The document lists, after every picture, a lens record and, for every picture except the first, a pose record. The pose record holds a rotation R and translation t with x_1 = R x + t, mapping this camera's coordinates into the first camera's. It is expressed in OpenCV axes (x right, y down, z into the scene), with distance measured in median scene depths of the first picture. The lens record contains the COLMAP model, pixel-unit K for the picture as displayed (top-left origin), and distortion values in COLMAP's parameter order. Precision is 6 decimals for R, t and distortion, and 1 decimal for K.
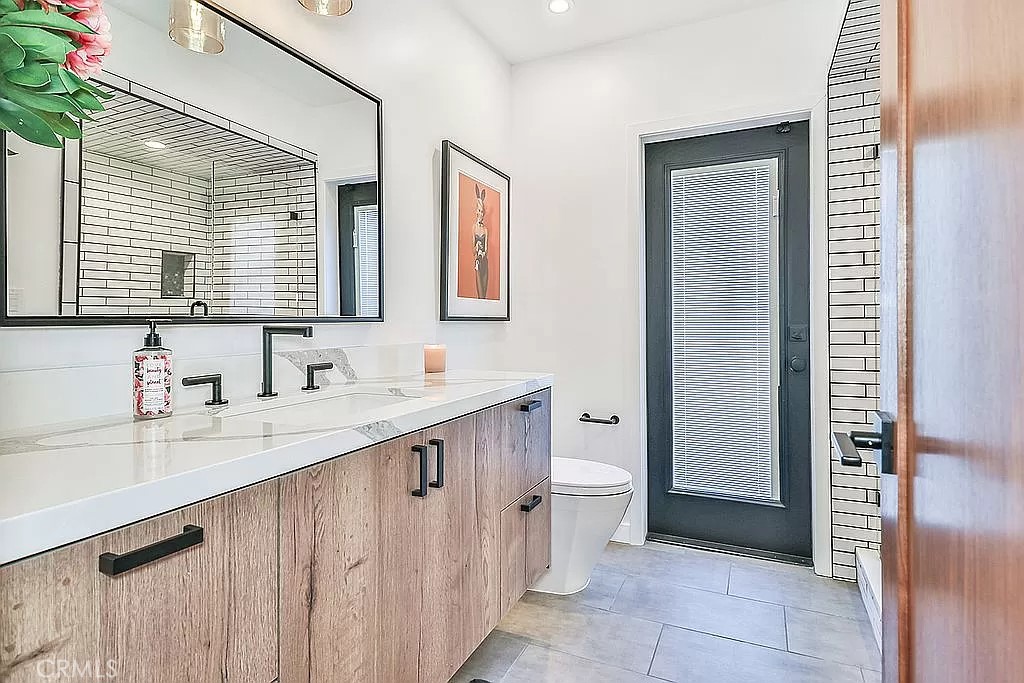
lens RADIAL K [[535.7, 0, 519.2], [0, 535.7, 313.7], [0, 0, 1]] dist [-0.001427, -0.000646]
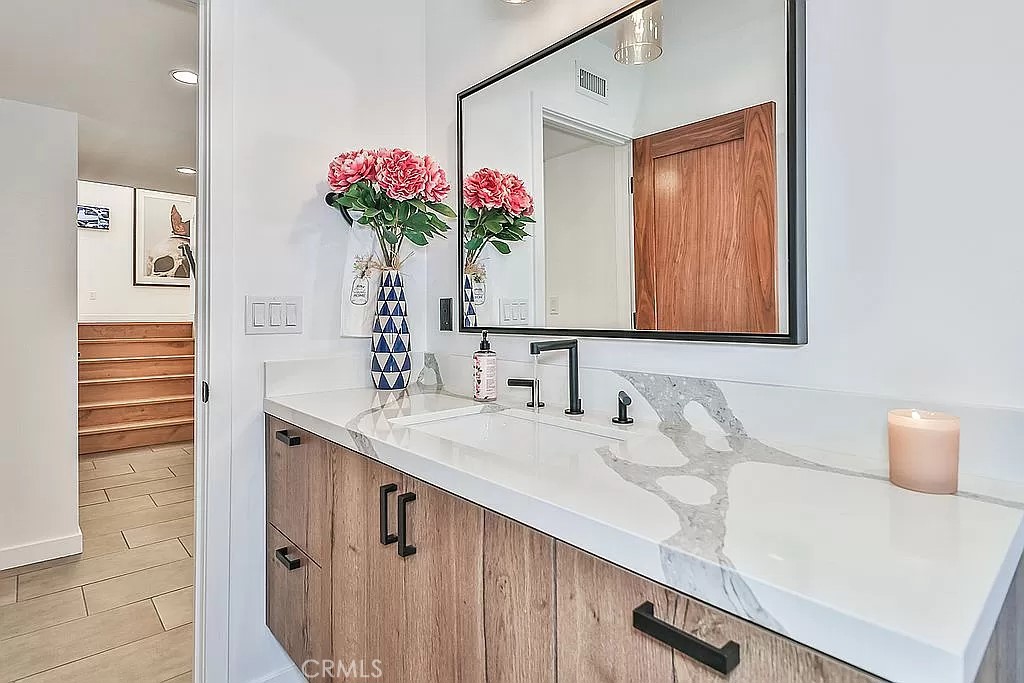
lens RADIAL K [[535.7, 0, 519.2], [0, 535.7, 313.7], [0, 0, 1]] dist [-0.001427, -0.000646]
pose [[-0.401558, 0.000498, -0.915833, 0.488881], [0.012349, 0.999912, -0.004871, -0.021646], [0.915750, -0.013266, -0.401529, 1.449546]]
